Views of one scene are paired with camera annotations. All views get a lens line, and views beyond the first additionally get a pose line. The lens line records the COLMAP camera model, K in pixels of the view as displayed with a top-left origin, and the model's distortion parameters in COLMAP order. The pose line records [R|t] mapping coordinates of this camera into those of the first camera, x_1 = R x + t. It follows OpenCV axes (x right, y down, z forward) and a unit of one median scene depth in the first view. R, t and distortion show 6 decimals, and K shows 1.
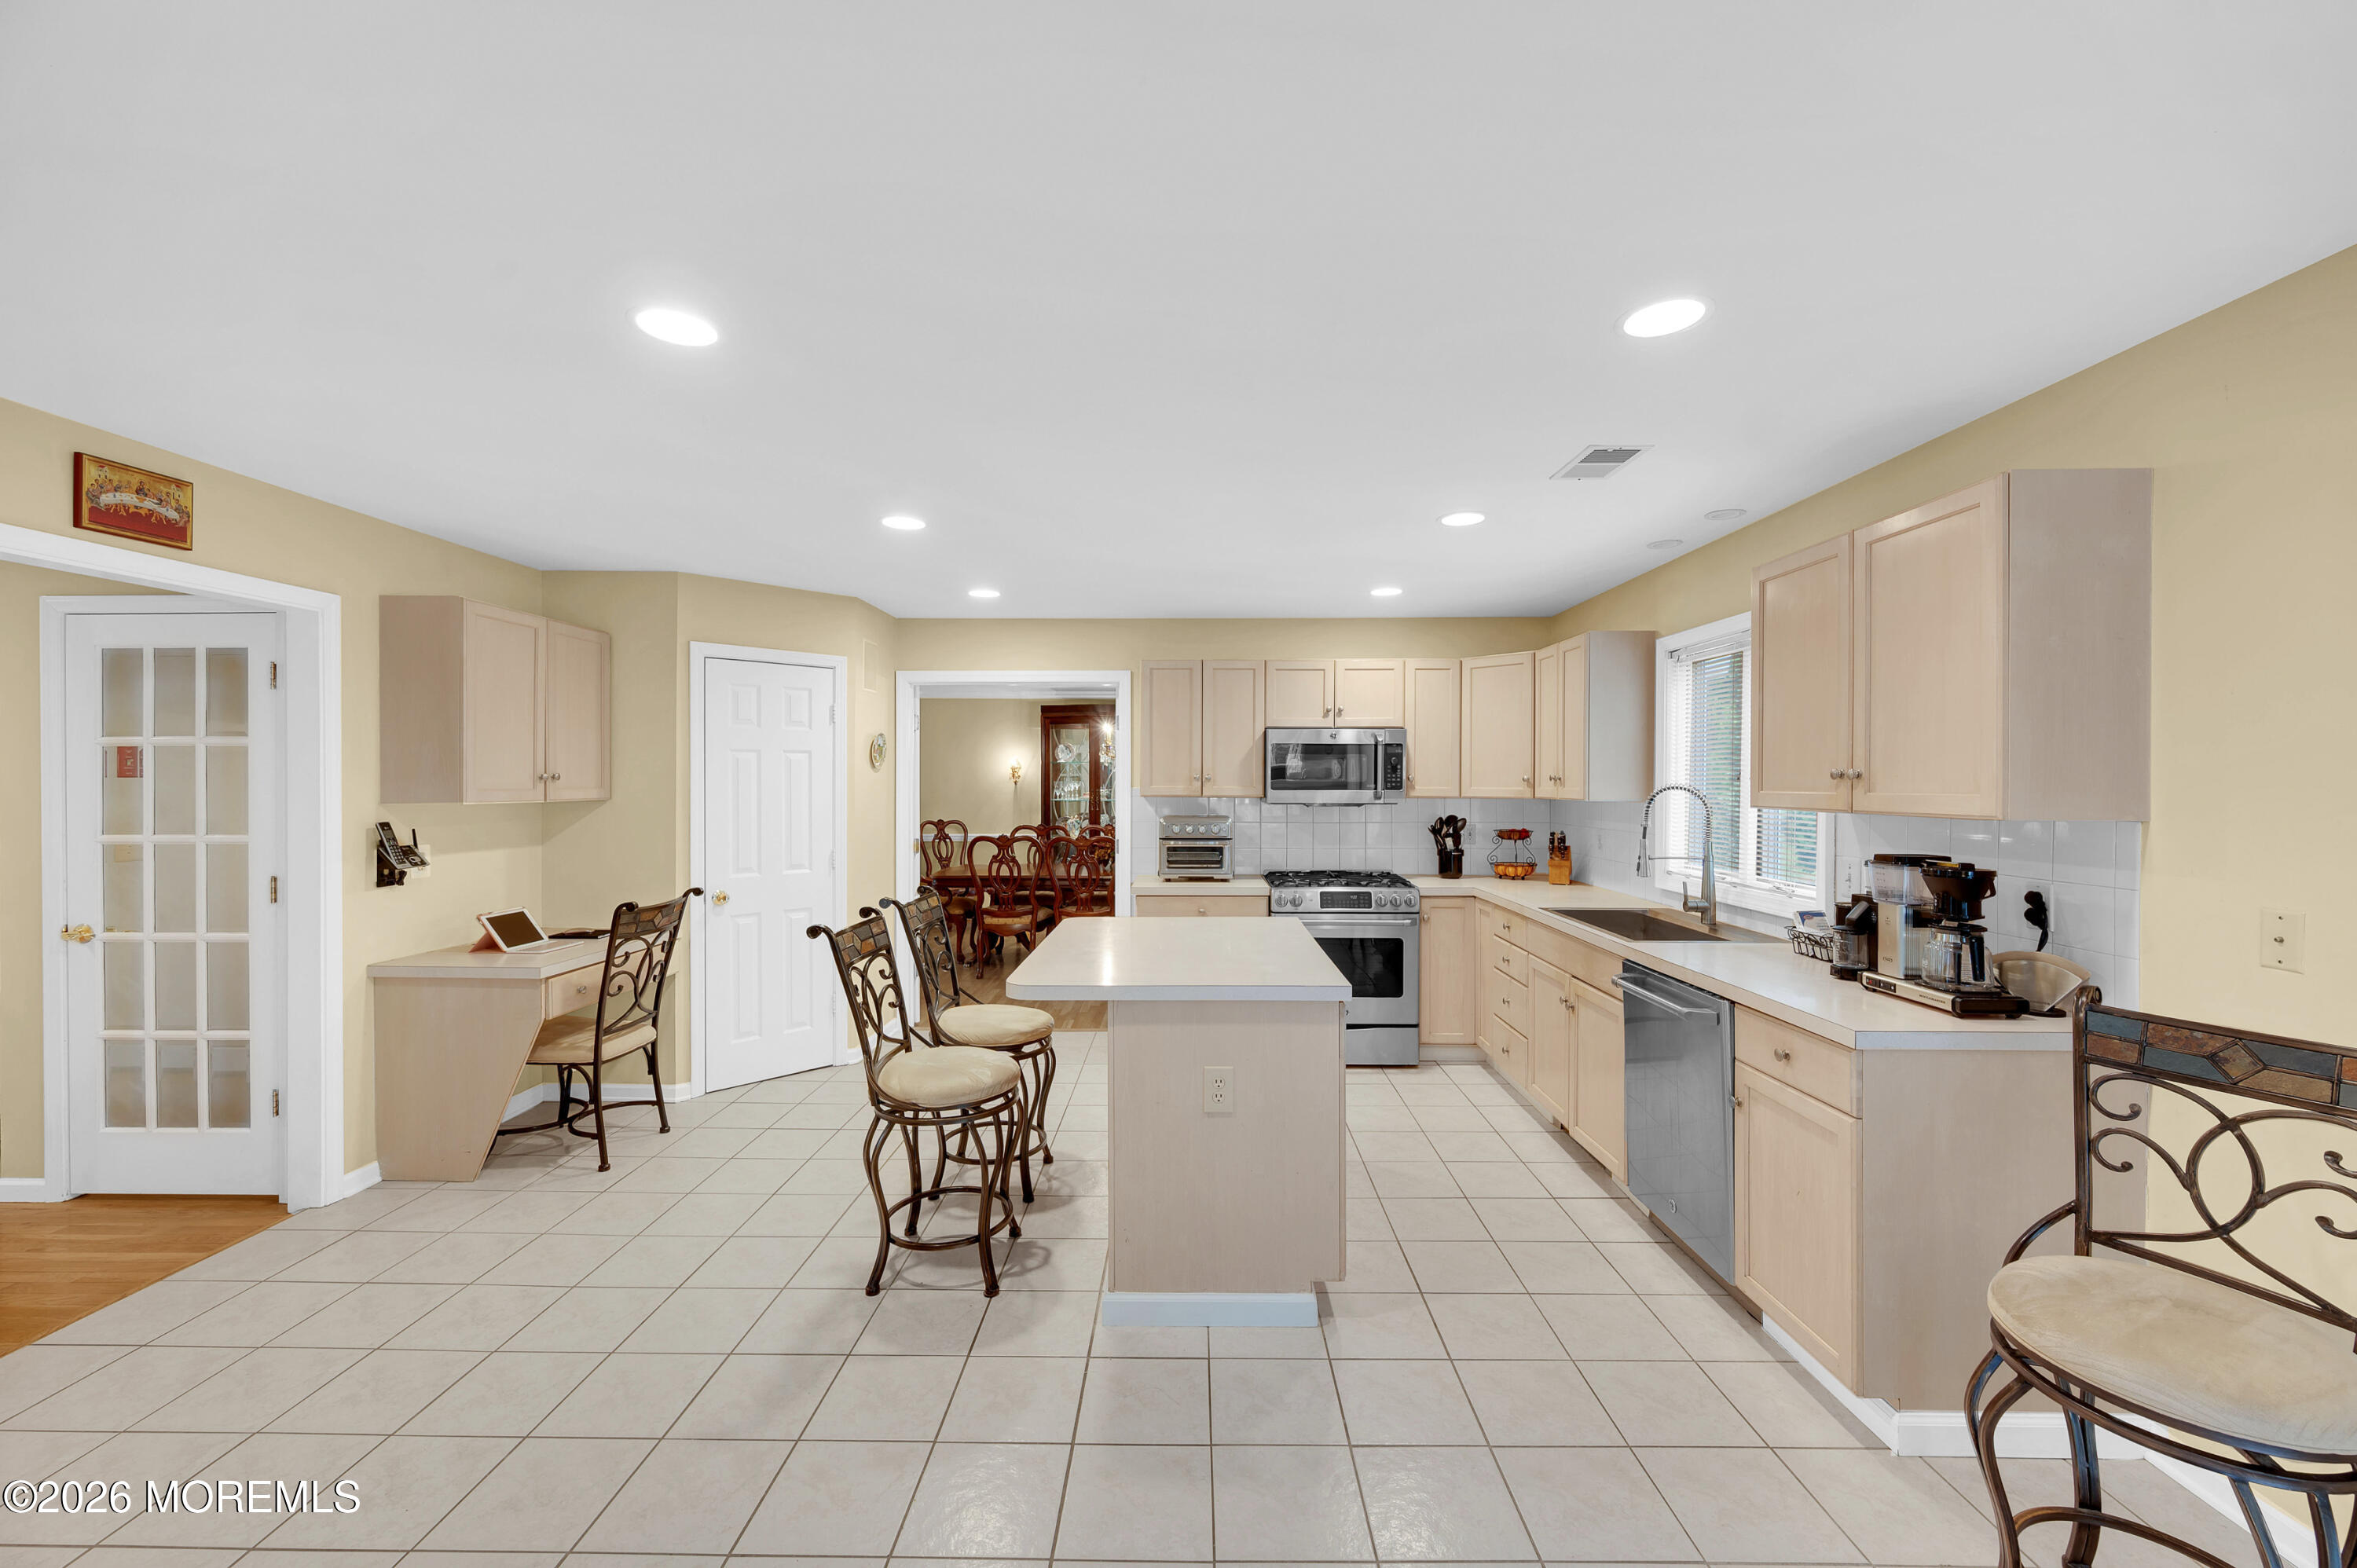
lens RADIAL K [[928.5, 0, 1178.5], [0, 928.5, 784.0], [0, 0, 1]] dist [-0.000883, 0.000052]
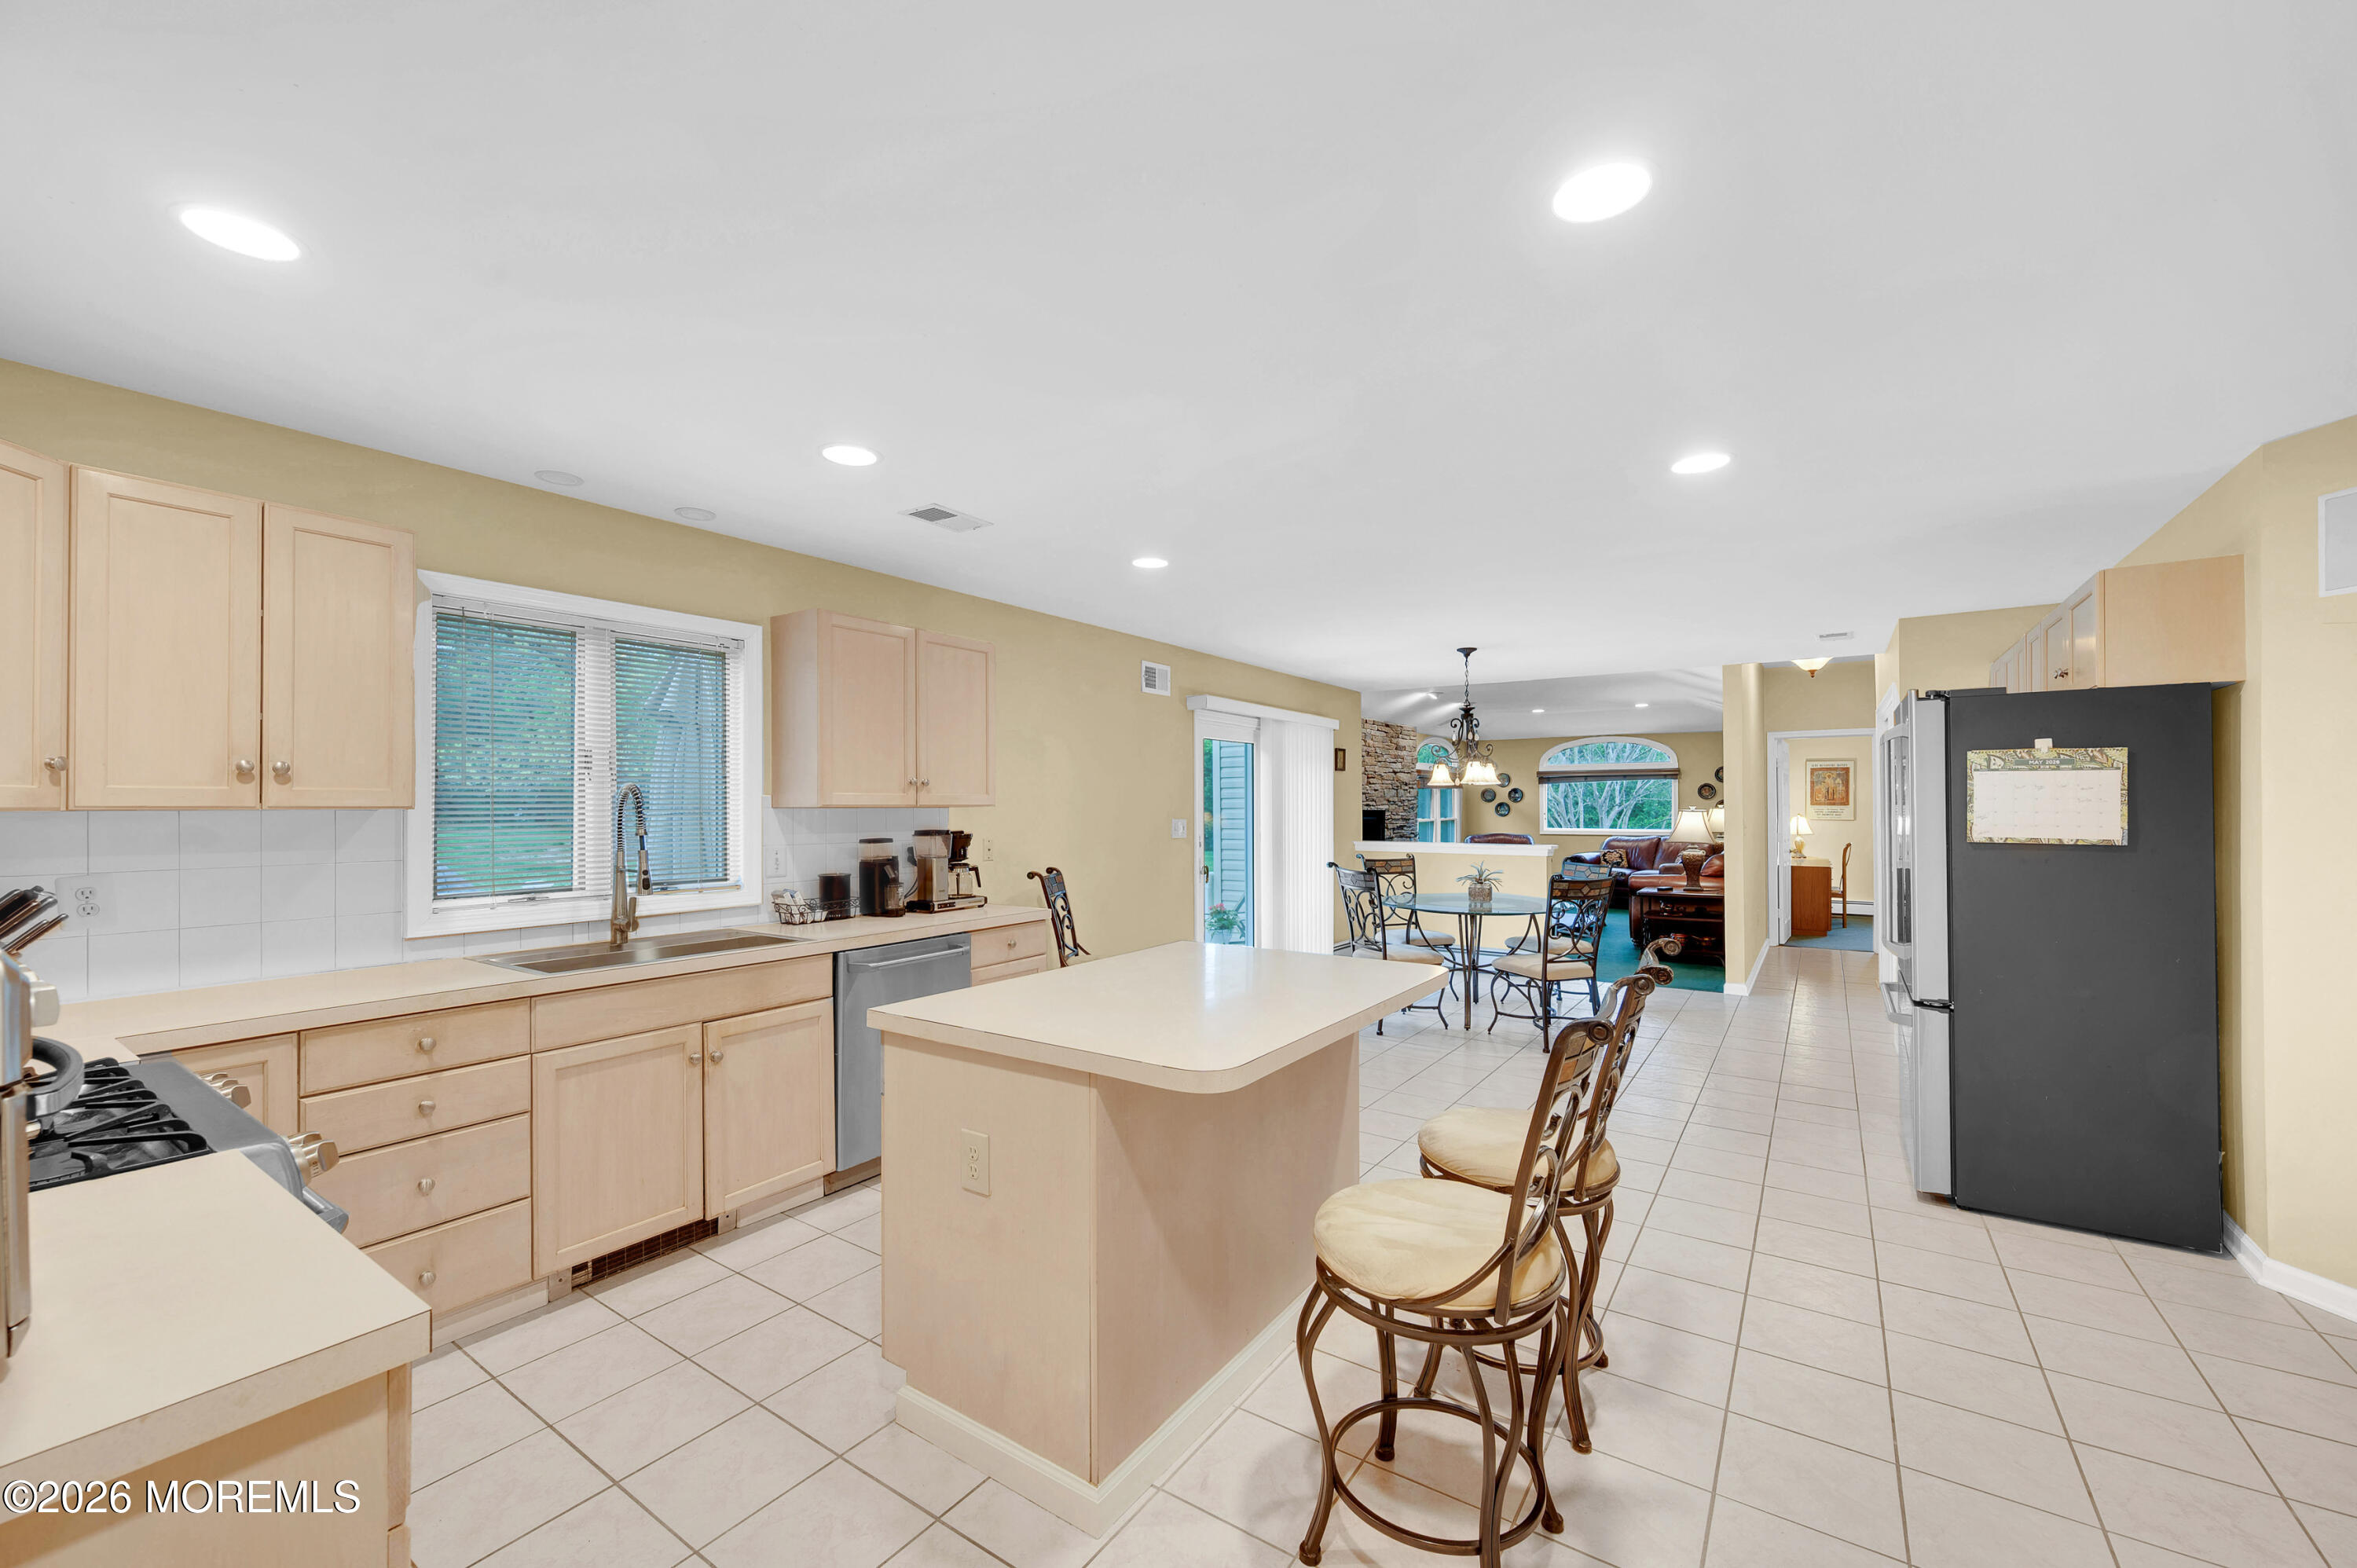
lens RADIAL K [[918.1, 0, 1167.9], [0, 918.1, 803.0], [0, 0, 1]] dist [0.001747, 0.000143]
pose [[-0.824078, 0.005940, 0.566446, -0.268537], [0.005512, 0.999982, -0.002467, 0.016042], [-0.566450, 0.001090, -0.824095, 1.074983]]
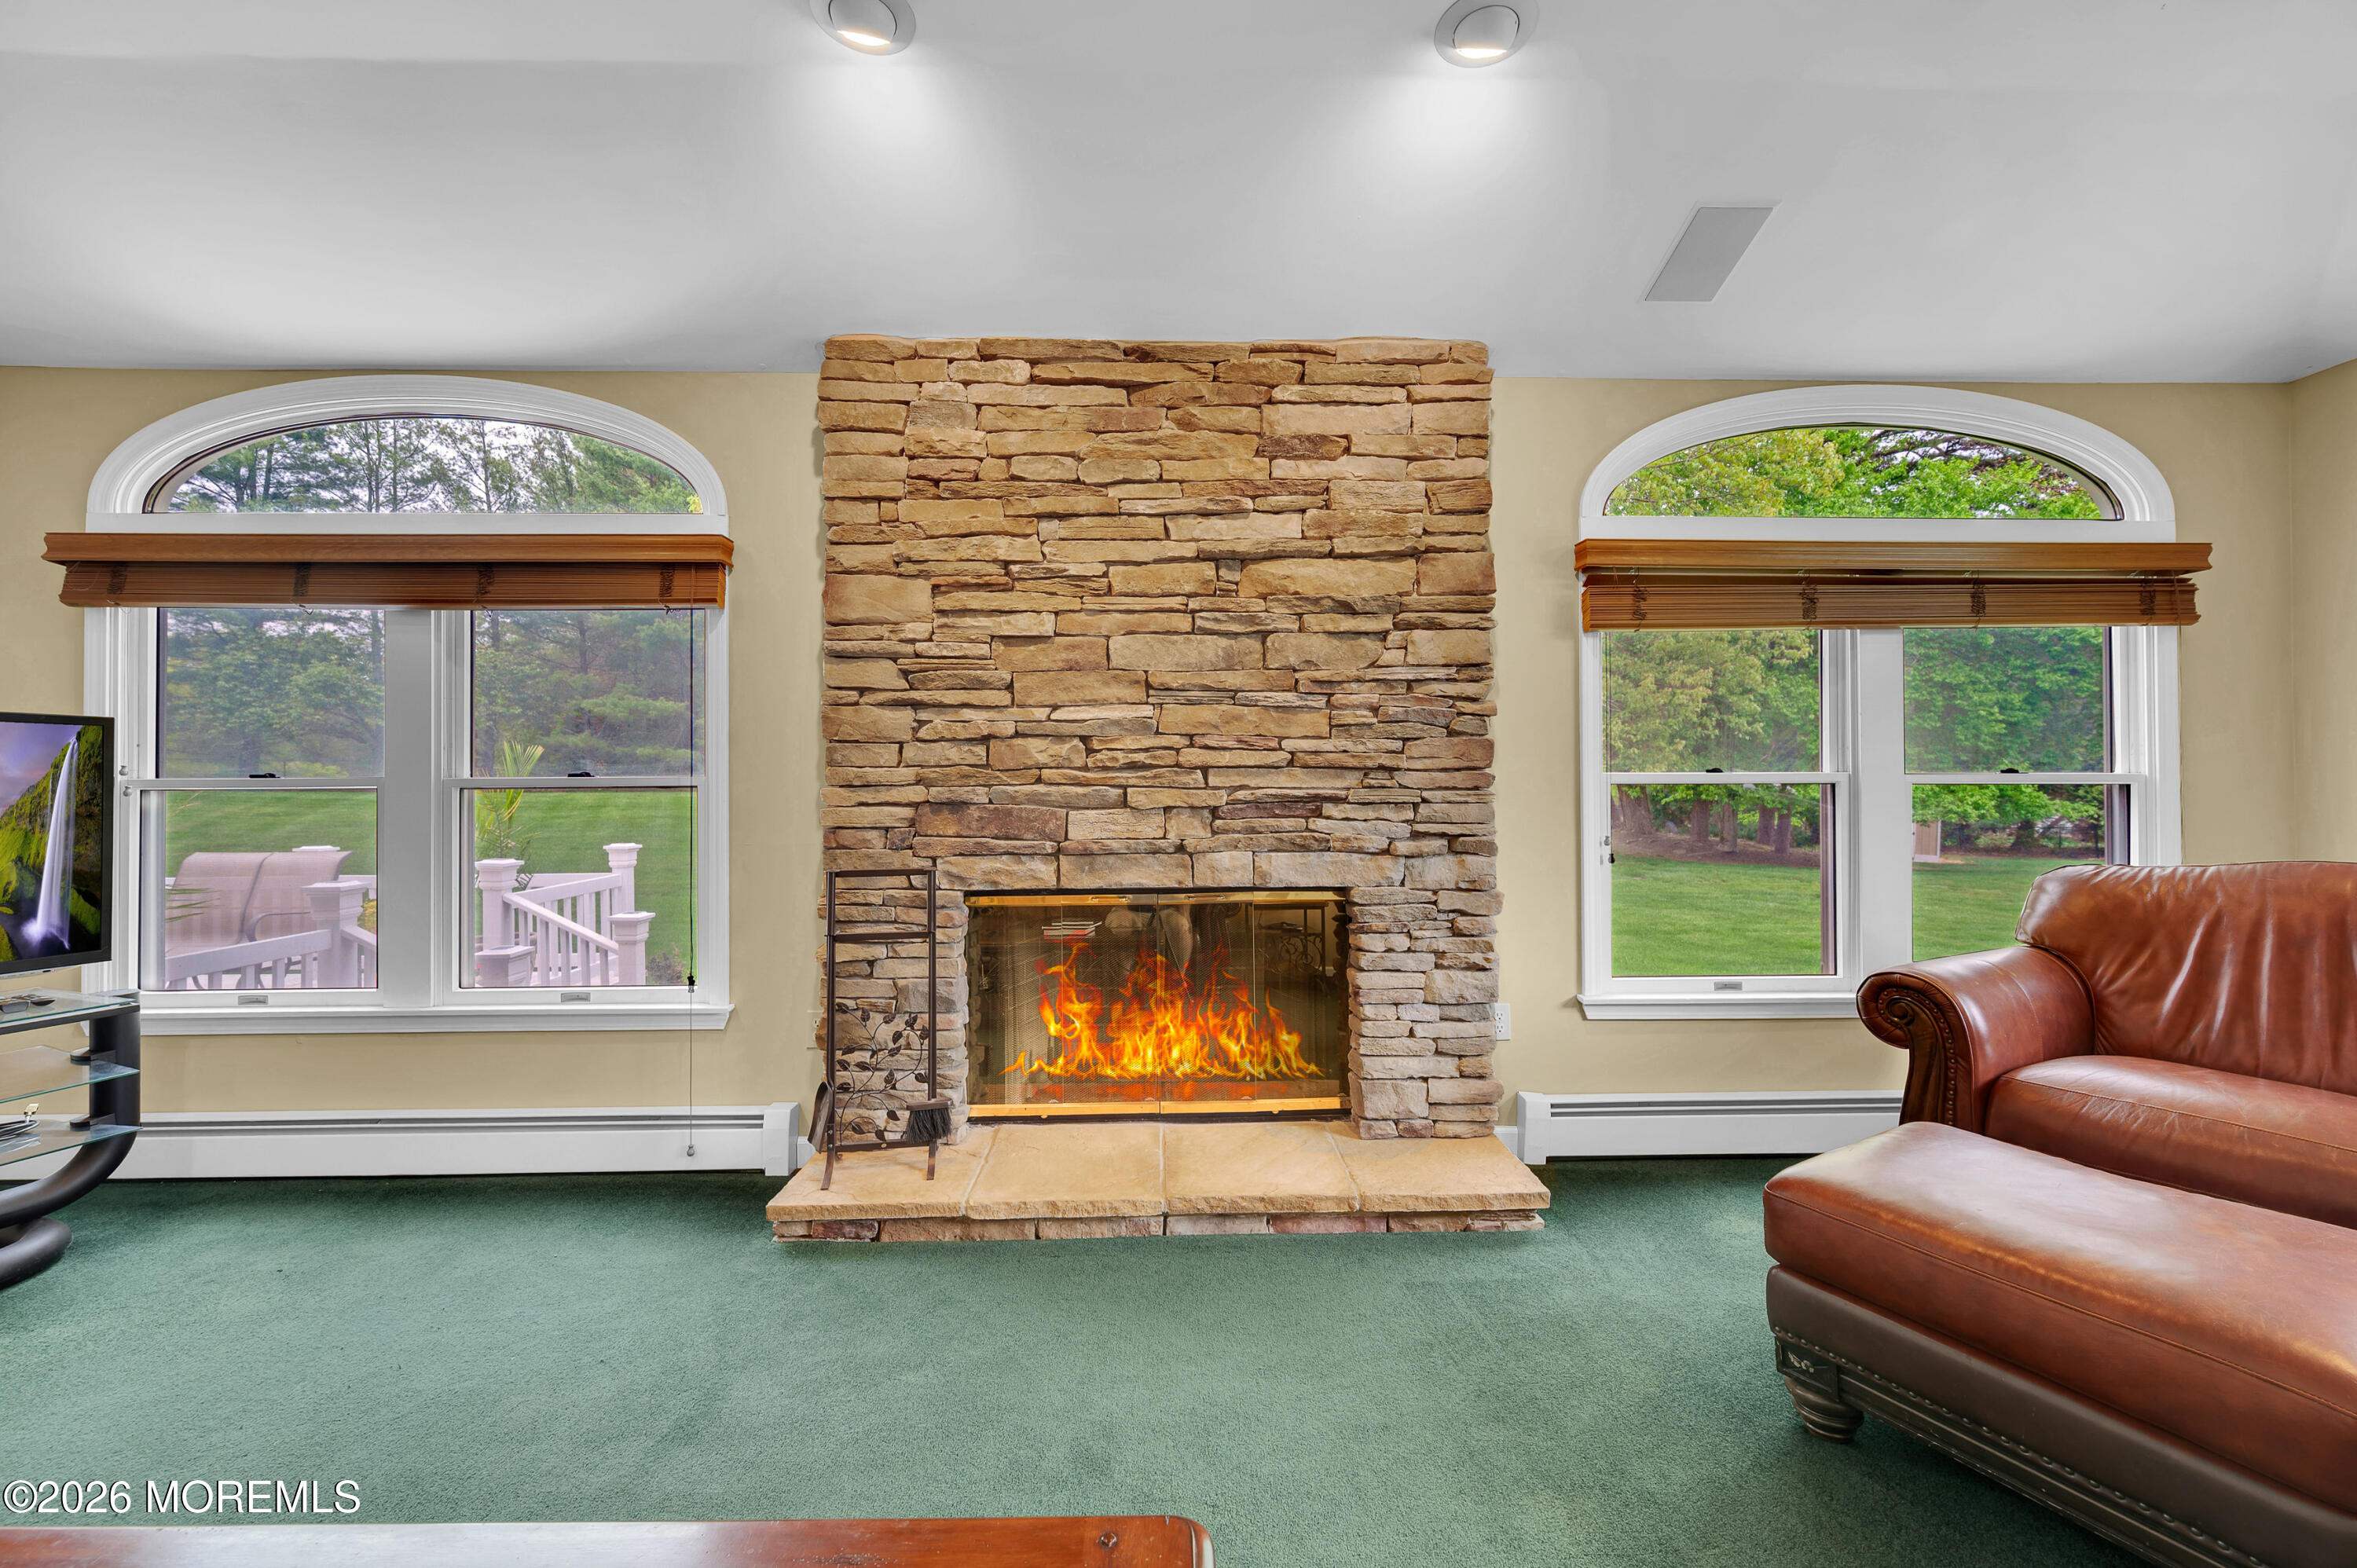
lens RADIAL K [[937.7, 0, 1175.8], [0, 937.7, 778.8], [0, 0, 1]] dist [-0.000156, -0.000521]
pose [[-0.047755, 0.007597, 0.998830, 0.080378], [0.006787, 0.999950, -0.007281, 0.069305], [-0.998836, 0.006431, -0.047804, -1.338798]]
